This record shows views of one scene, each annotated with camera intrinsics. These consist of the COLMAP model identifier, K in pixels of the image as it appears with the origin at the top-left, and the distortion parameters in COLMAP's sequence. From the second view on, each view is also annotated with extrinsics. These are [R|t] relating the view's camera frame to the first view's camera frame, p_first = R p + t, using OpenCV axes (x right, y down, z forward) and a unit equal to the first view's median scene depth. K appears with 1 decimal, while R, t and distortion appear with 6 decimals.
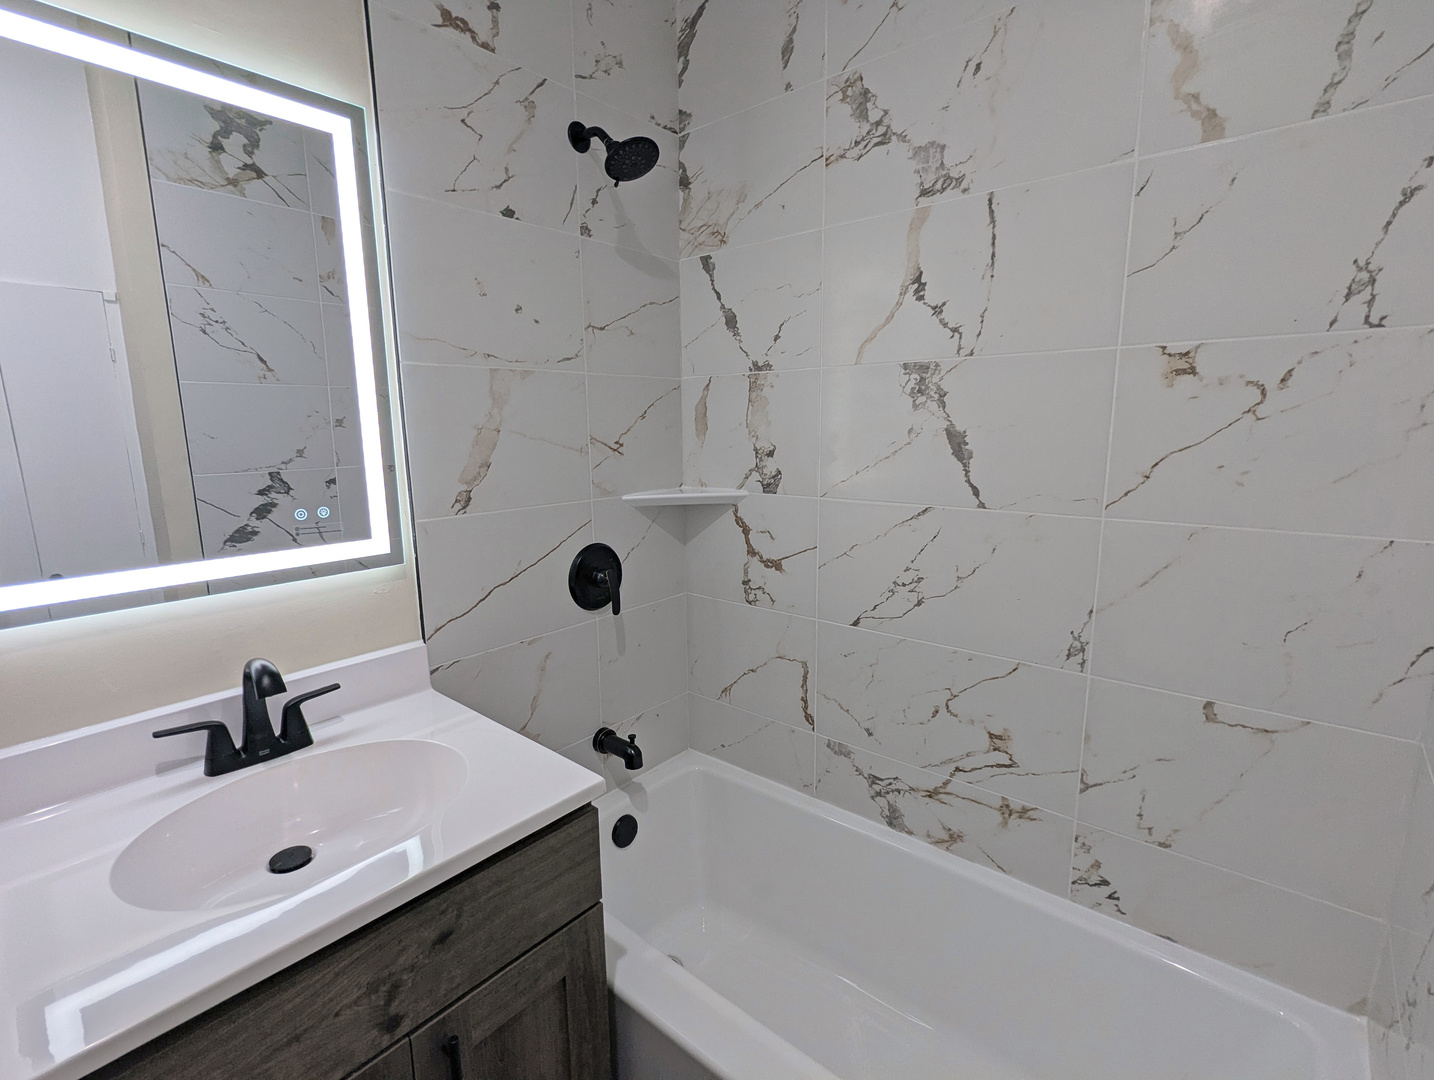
lens RADIAL K [[678.1, 0, 715.5], [0, 678.1, 542.8], [0, 0, 1]] dist [-0.000421, -0.001255]
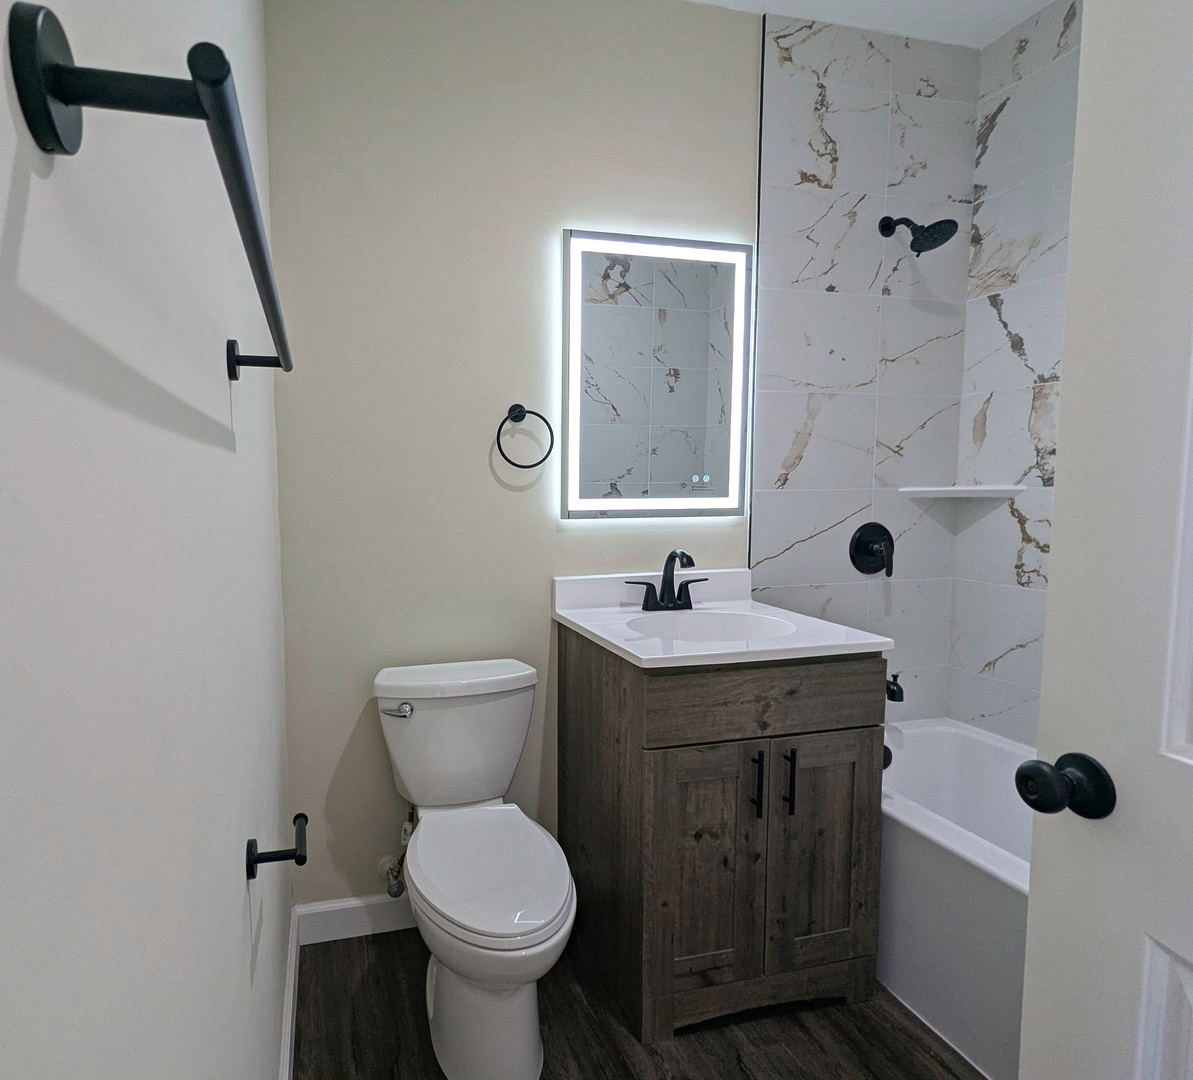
lens RADIAL K [[665.3, 0, 482.7], [0, 665.3, 538.5], [0, 0, 1]] dist [0.005183, -0.006482]
pose [[0.801517, 0.055392, -0.595401, -0.015713], [-0.106696, 0.992970, -0.051252, 0.186137], [0.588377, 0.104607, 0.801792, -0.491160]]
